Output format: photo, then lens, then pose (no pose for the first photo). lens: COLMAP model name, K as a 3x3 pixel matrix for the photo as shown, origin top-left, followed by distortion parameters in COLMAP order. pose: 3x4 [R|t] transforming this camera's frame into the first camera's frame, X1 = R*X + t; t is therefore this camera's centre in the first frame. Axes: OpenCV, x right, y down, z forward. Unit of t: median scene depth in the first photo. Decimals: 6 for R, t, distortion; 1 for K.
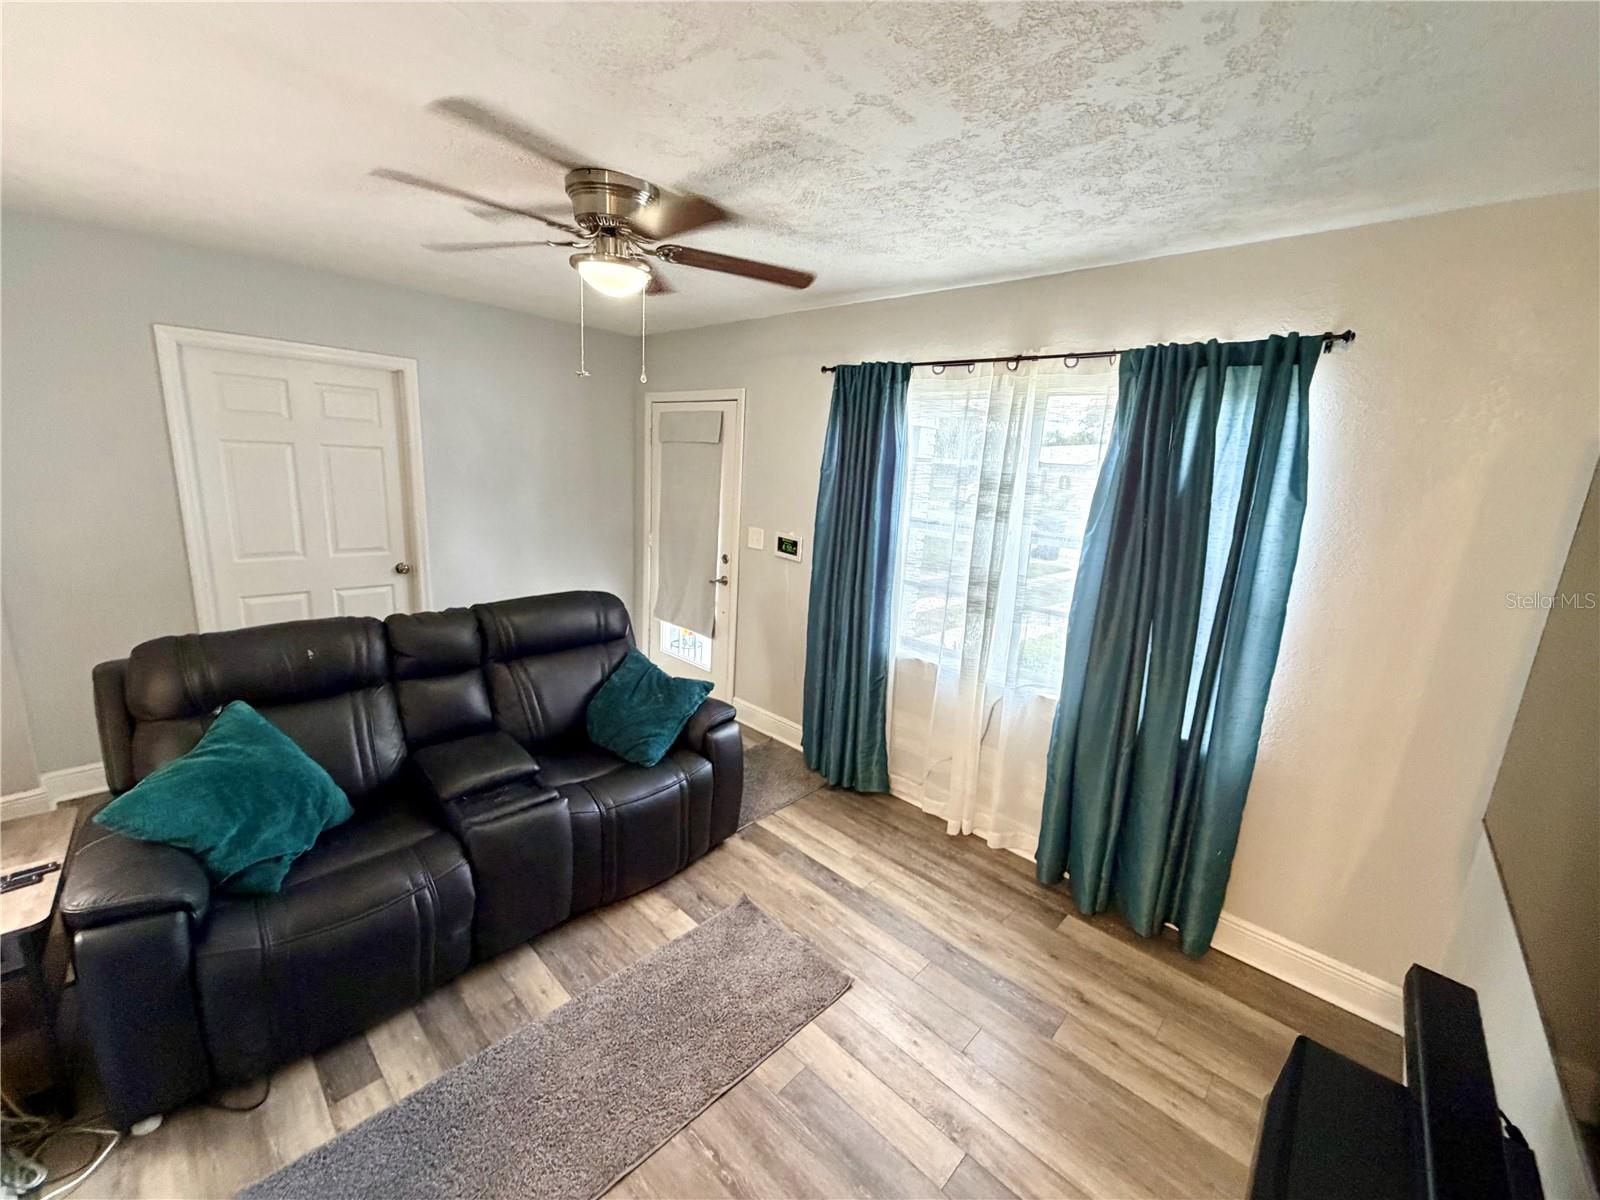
lens RADIAL K [[635.1, 0, 791.9], [0, 635.1, 597.7], [0, 0, 1]] dist [0.001629, -0.000019]
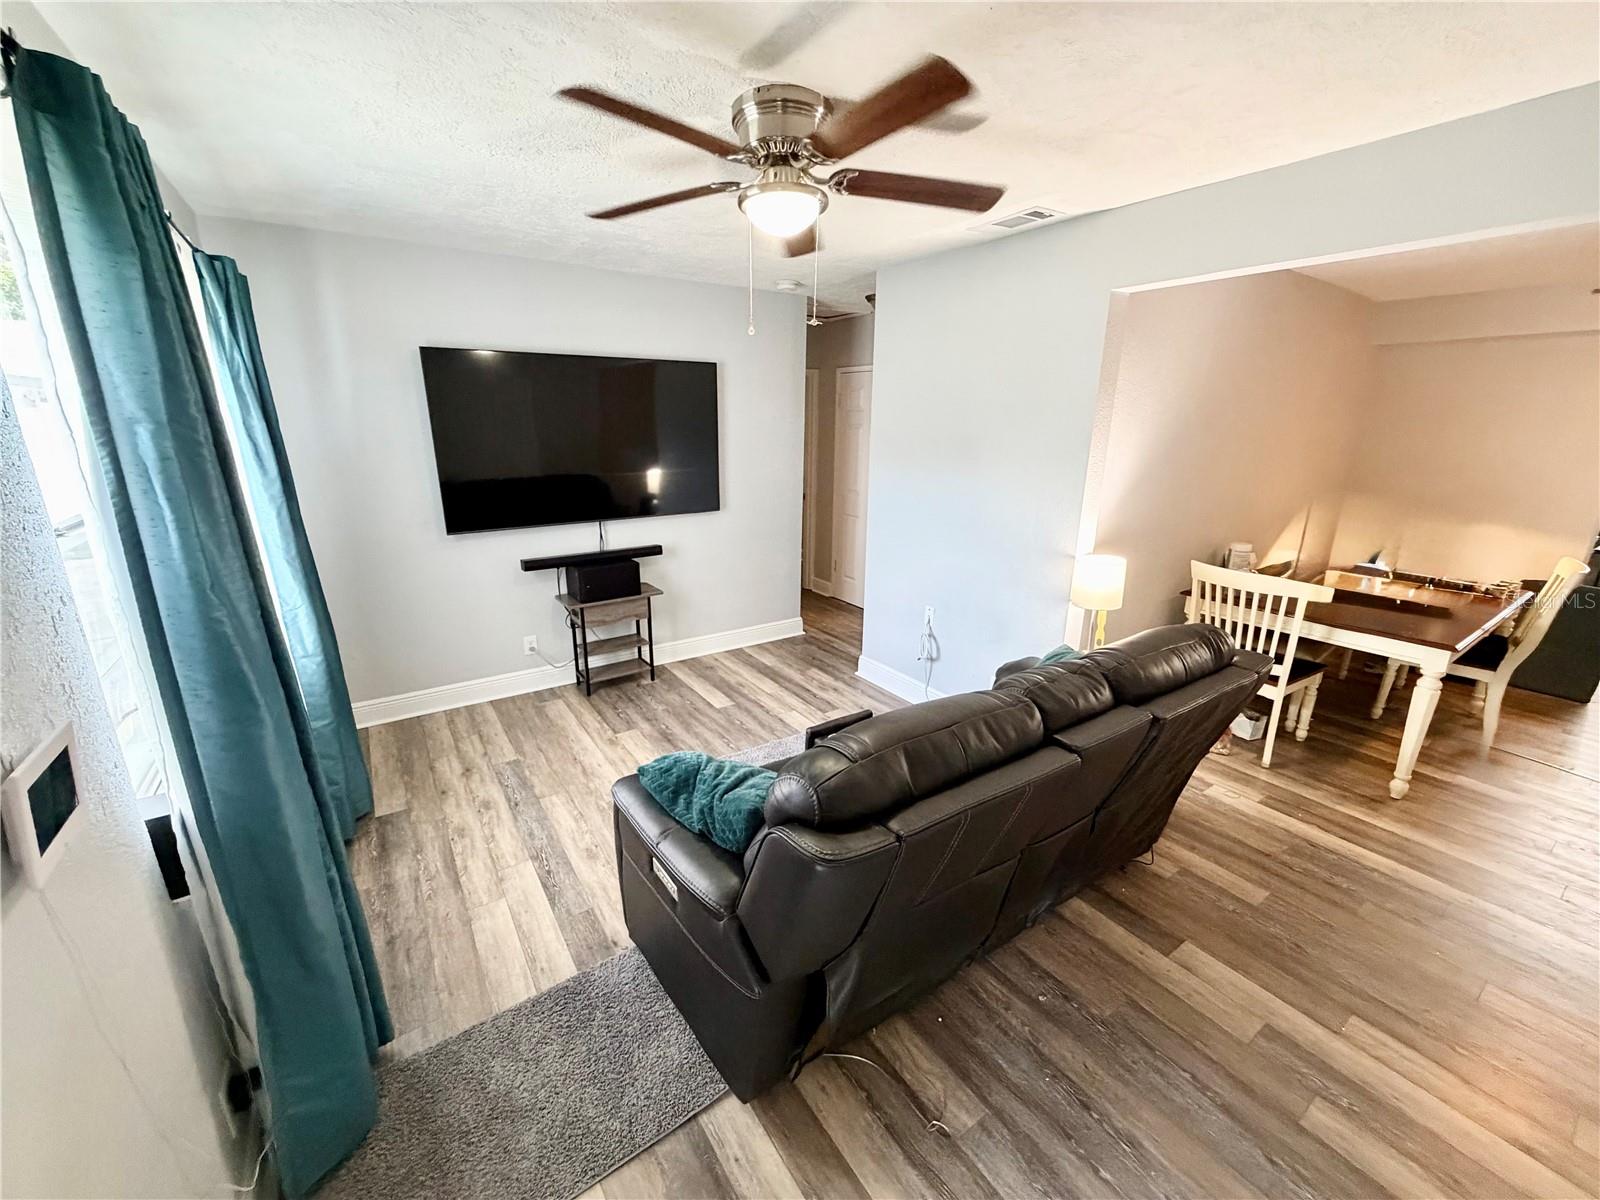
lens RADIAL K [[635.1, 0, 789.8], [0, 635.1, 595.6], [0, 0, 1]] dist [0.001629, -0.000019]
pose [[-0.973299, -0.123529, 0.193467, -0.375648], [-0.015256, 0.875794, 0.482444, -0.330372], [-0.229033, 0.466611, -0.854294, 1.433148]]
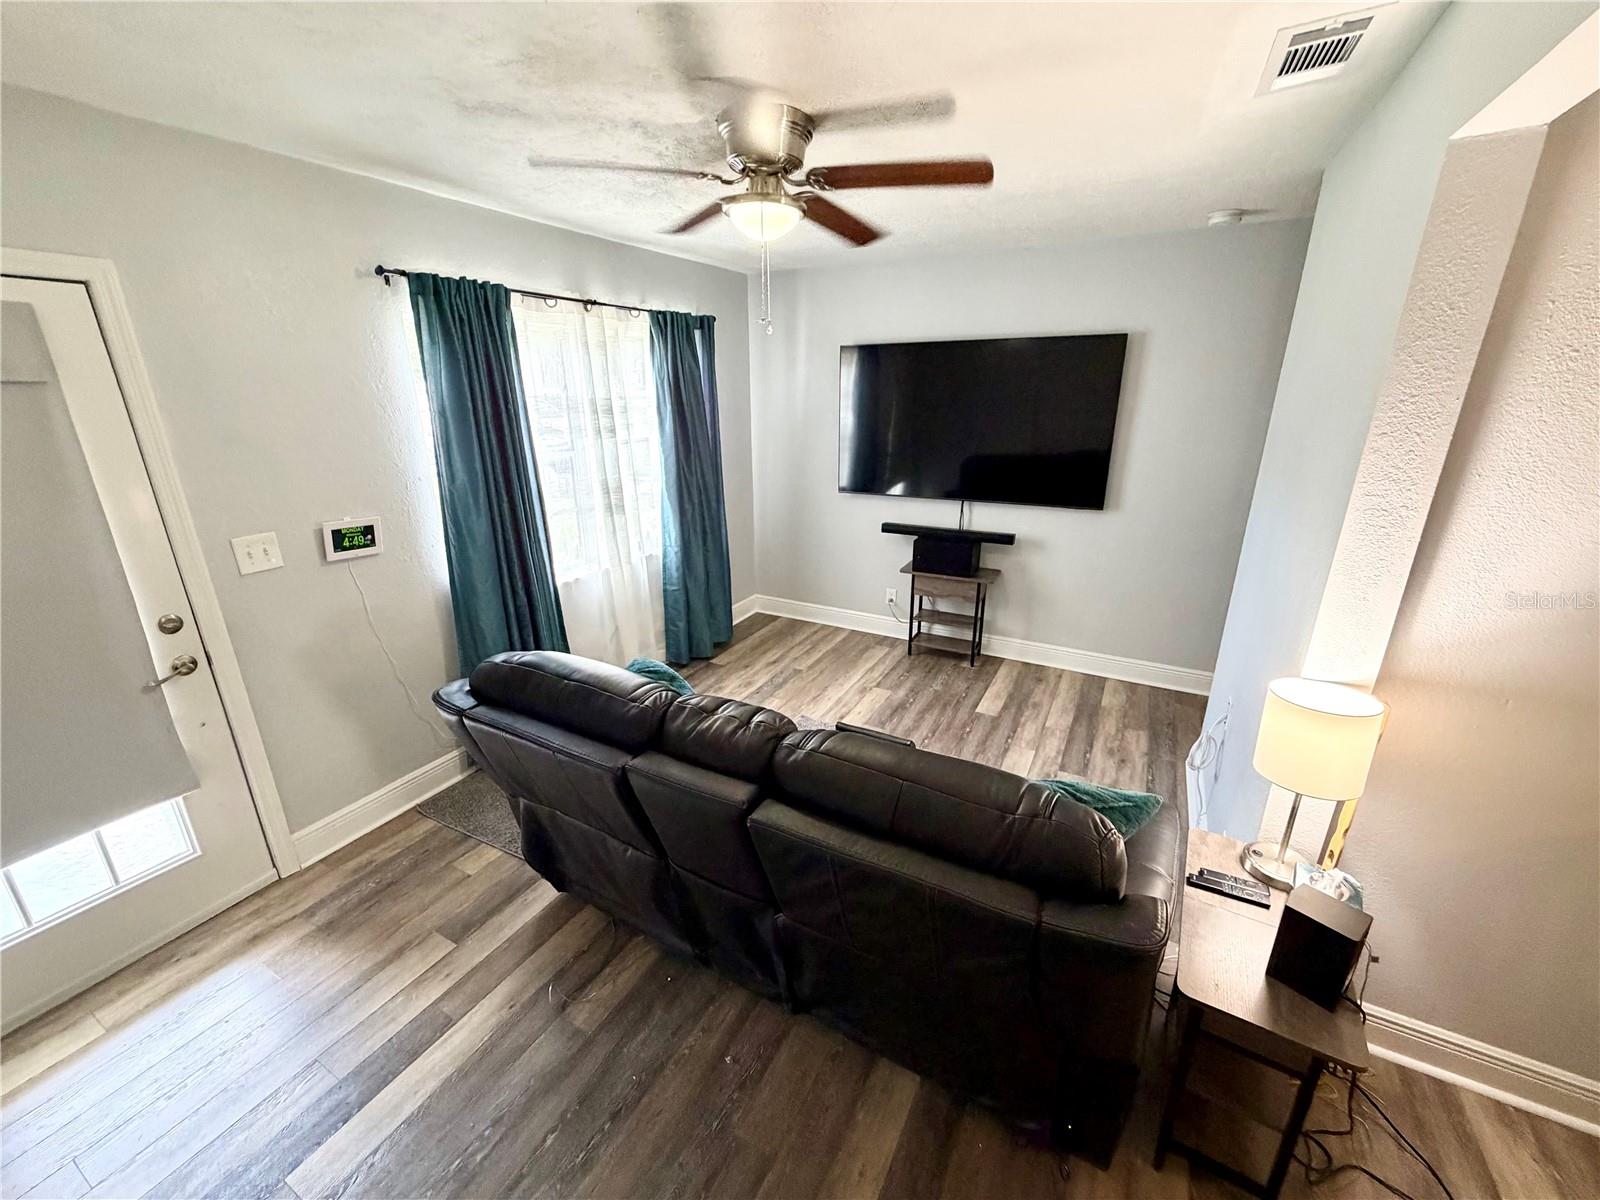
lens RADIAL K [[635.1, 0, 795.4], [0, 635.1, 592.9], [0, 0, 1]] dist [0.001629, -0.000019]
pose [[-0.259603, -0.351459, 0.899491, -0.966491], [0.201673, 0.891157, 0.406407, -0.270941], [-0.944423, 0.286908, -0.160467, 0.904905]]
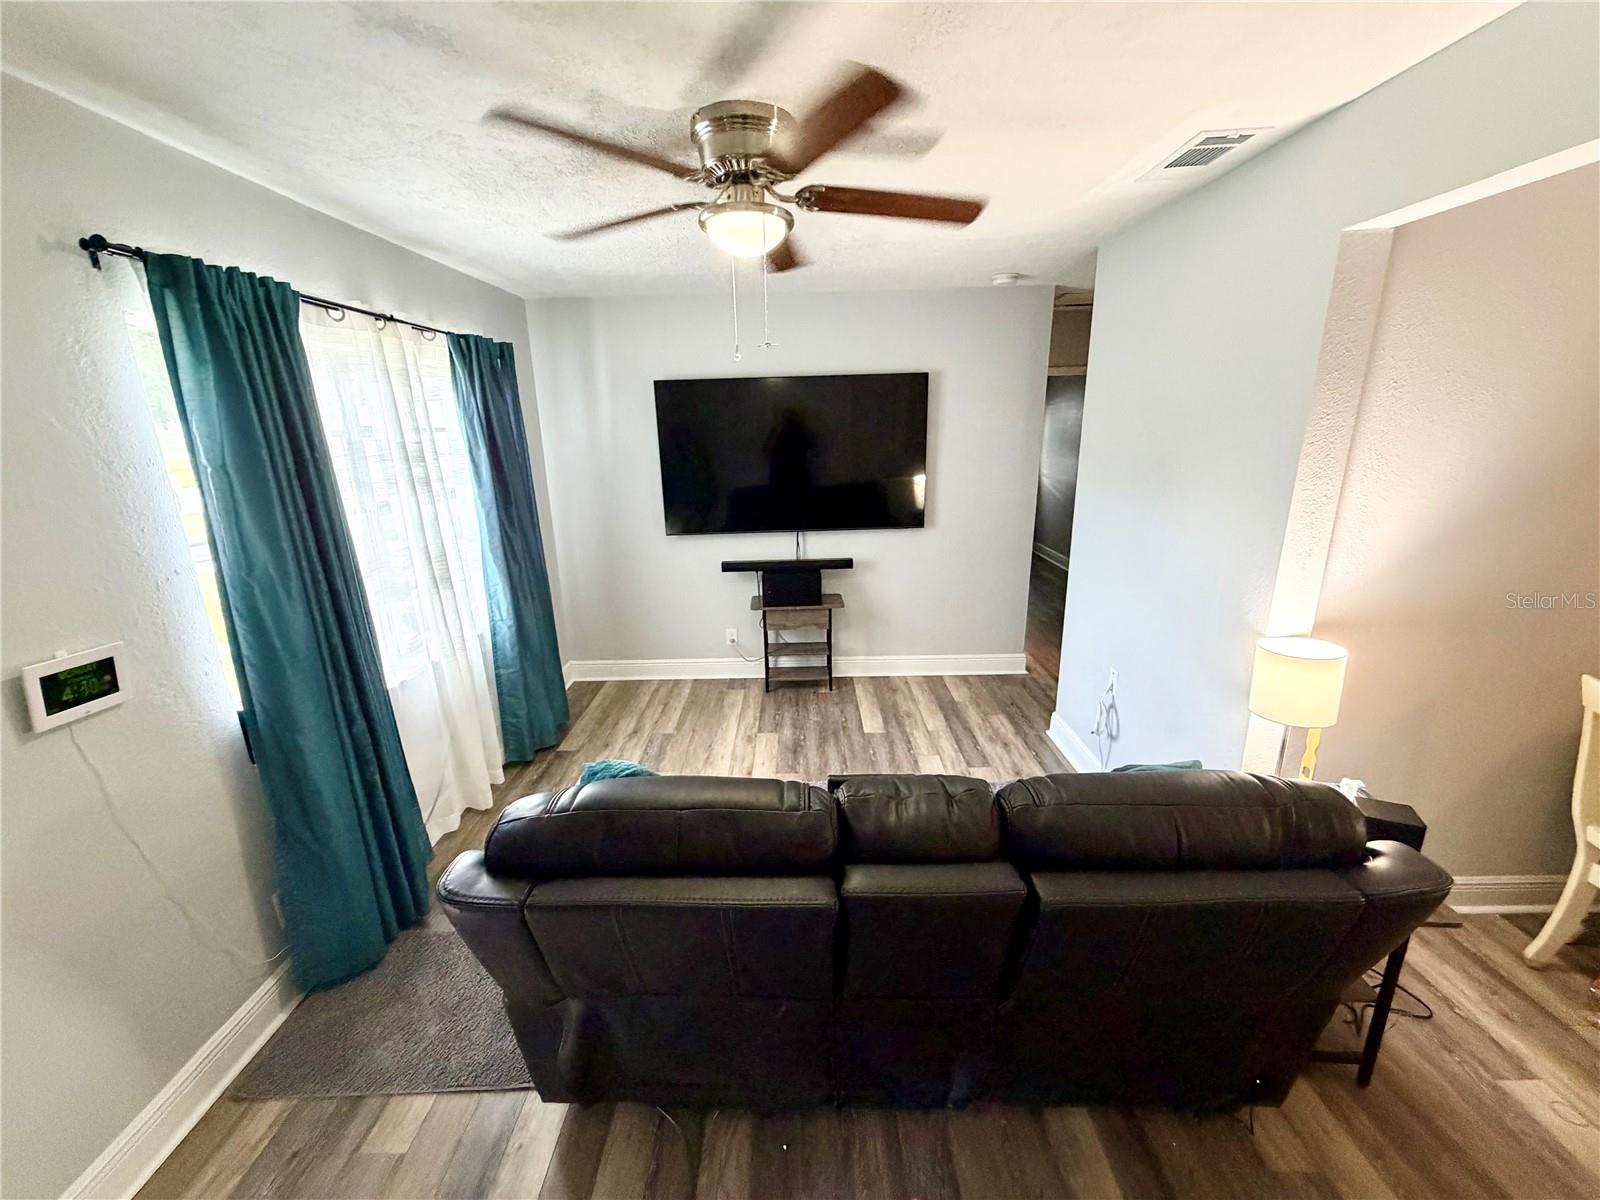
lens RADIAL K [[635.1, 0, 793.3], [0, 635.1, 594.1], [0, 0, 1]] dist [0.001629, -0.000019]
pose [[-0.683749, -0.231192, 0.692126, -0.731396], [0.143619, 0.887297, 0.438267, -0.311698], [-0.715445, 0.399067, -0.573484, 1.166022]]
